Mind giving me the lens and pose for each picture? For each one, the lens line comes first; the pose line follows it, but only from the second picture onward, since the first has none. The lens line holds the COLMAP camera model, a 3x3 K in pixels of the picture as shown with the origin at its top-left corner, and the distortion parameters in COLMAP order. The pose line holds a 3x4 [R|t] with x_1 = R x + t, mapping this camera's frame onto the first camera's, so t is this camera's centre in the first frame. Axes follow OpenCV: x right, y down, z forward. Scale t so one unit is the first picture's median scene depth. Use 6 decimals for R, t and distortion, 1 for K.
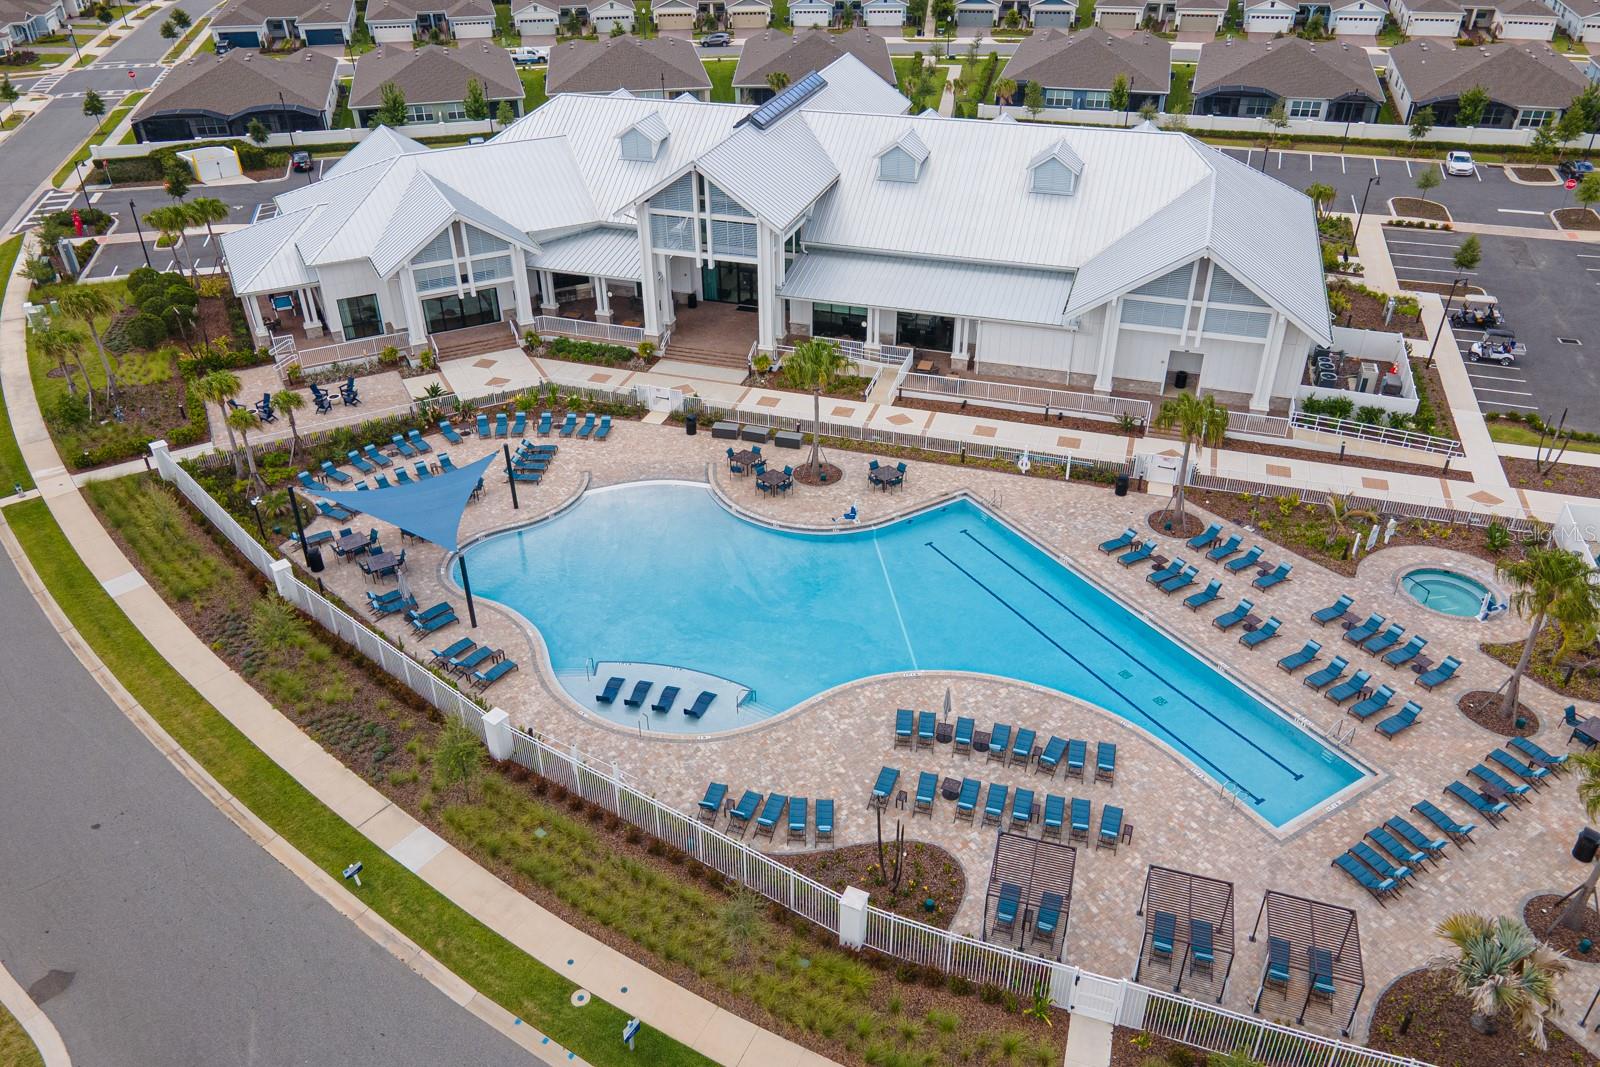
lens RADIAL K [[1154.9, 0, 791.3], [0, 1154.9, 528.4], [0, 0, 1]] dist [0.029459, 0.020473]
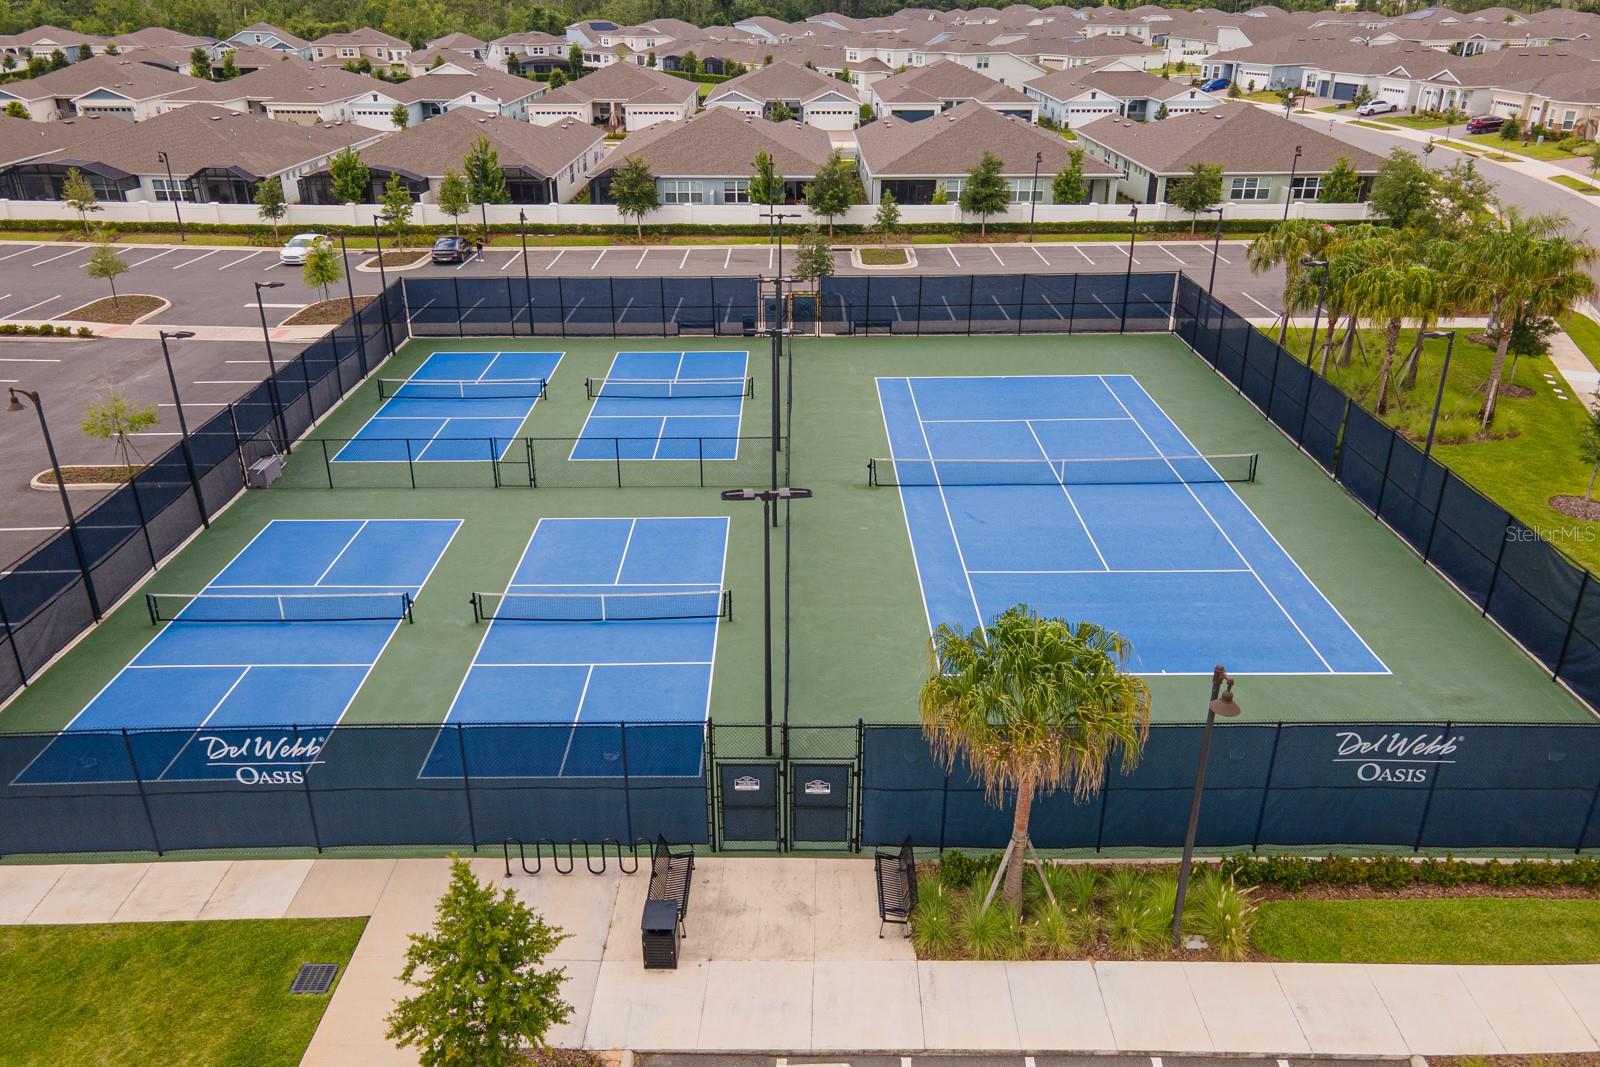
lens RADIAL K [[1154.9, 0, 793.0], [0, 1154.9, 501.4], [0, 0, 1]] dist [0.029459, 0.020473]
pose [[0.949105, -0.118397, 0.291860, 1.054146], [0.160922, 0.978864, -0.126214, -0.046581], [-0.270748, 0.166757, 0.948097, 0.479182]]
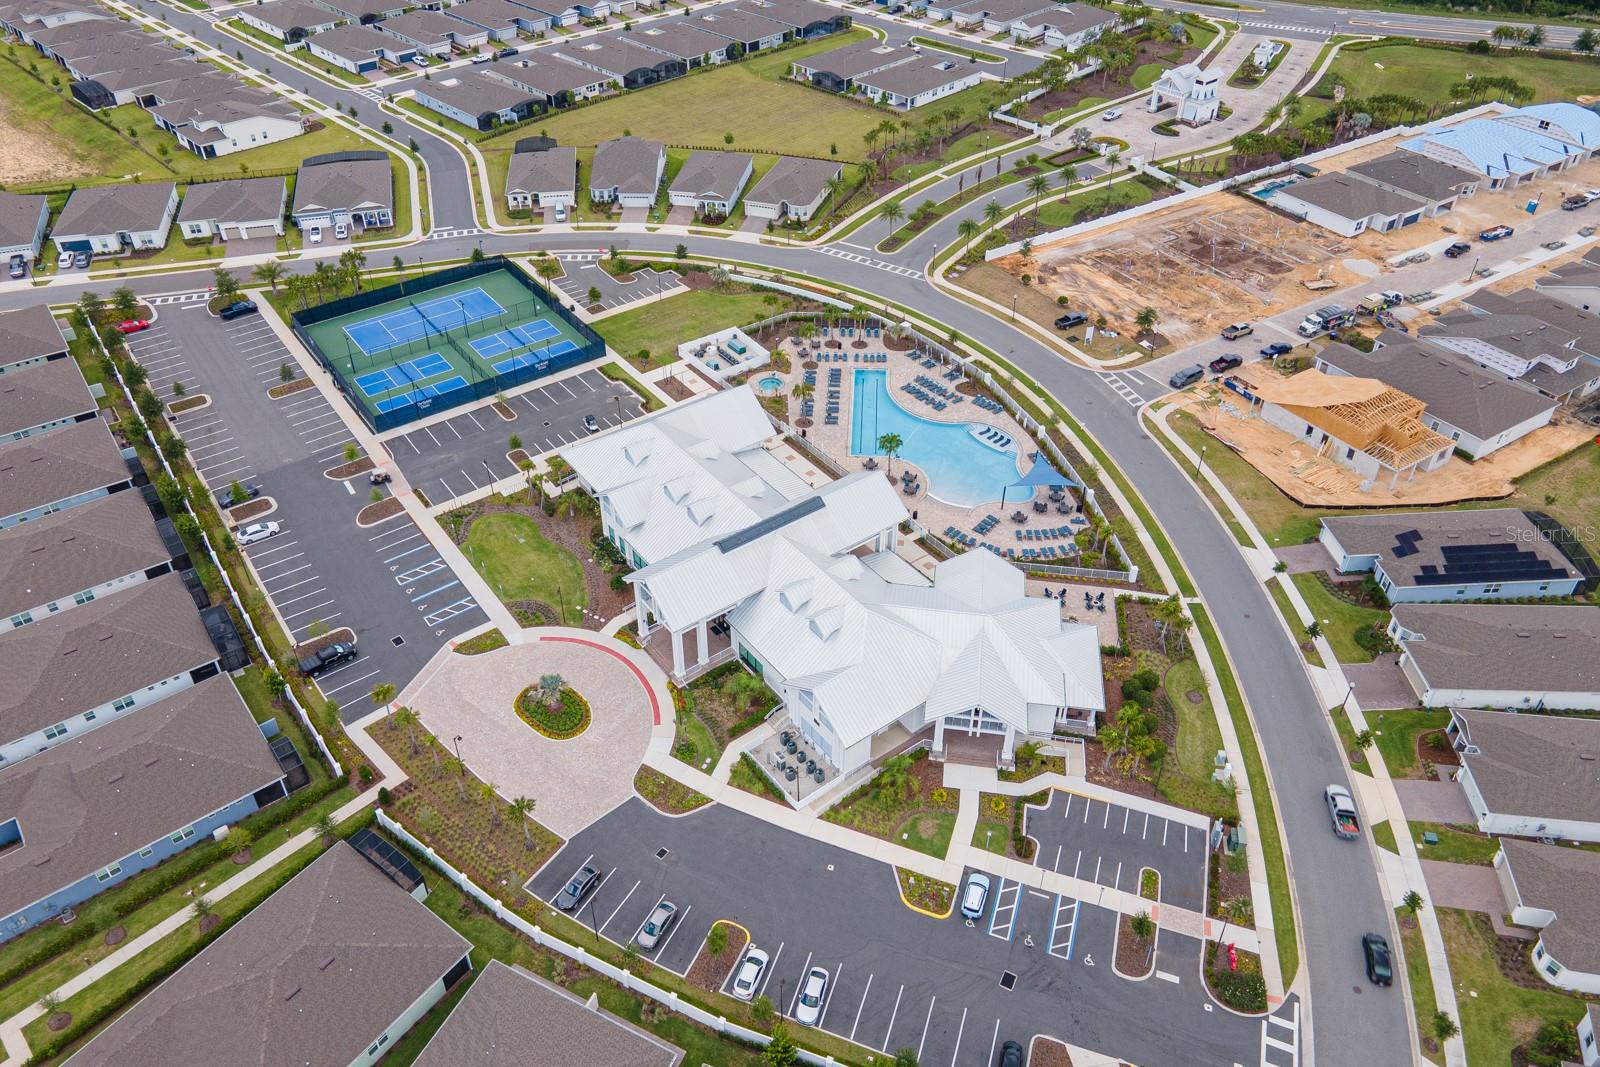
lens RADIAL K [[1154.9, 0, 774.7], [0, 1154.9, 484.3], [0, 0, 1]] dist [0.029459, 0.020473]
pose [[-0.809476, -0.335960, 0.481539, -0.956306], [0.331742, 0.414987, 0.847191, -2.179234], [-0.484455, 0.845528, -0.224470, 1.619932]]
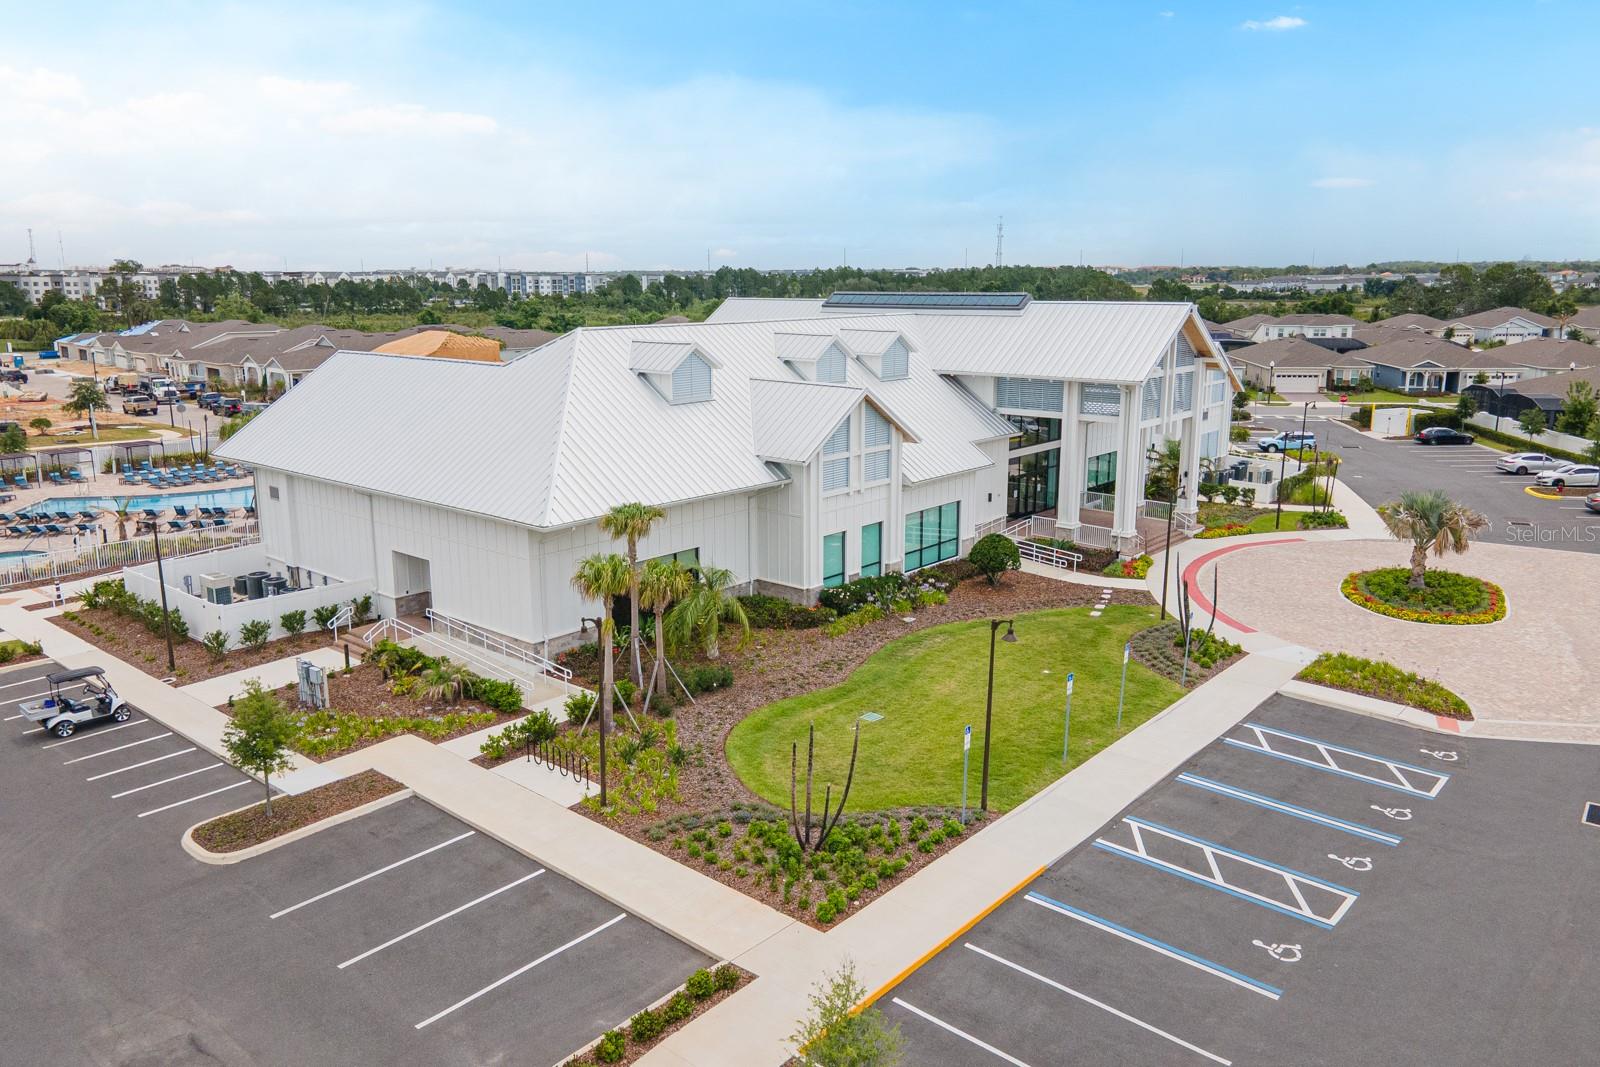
lens RADIAL K [[1154.9, 0, 788.3], [0, 1154.9, 551.0], [0, 0, 1]] dist [0.029459, 0.020473]
pose [[-0.391777, 0.225340, -0.892038, 1.049847], [-0.488164, 0.770909, 0.409140, -0.653924], [0.779876, 0.595753, -0.192022, 1.472295]]
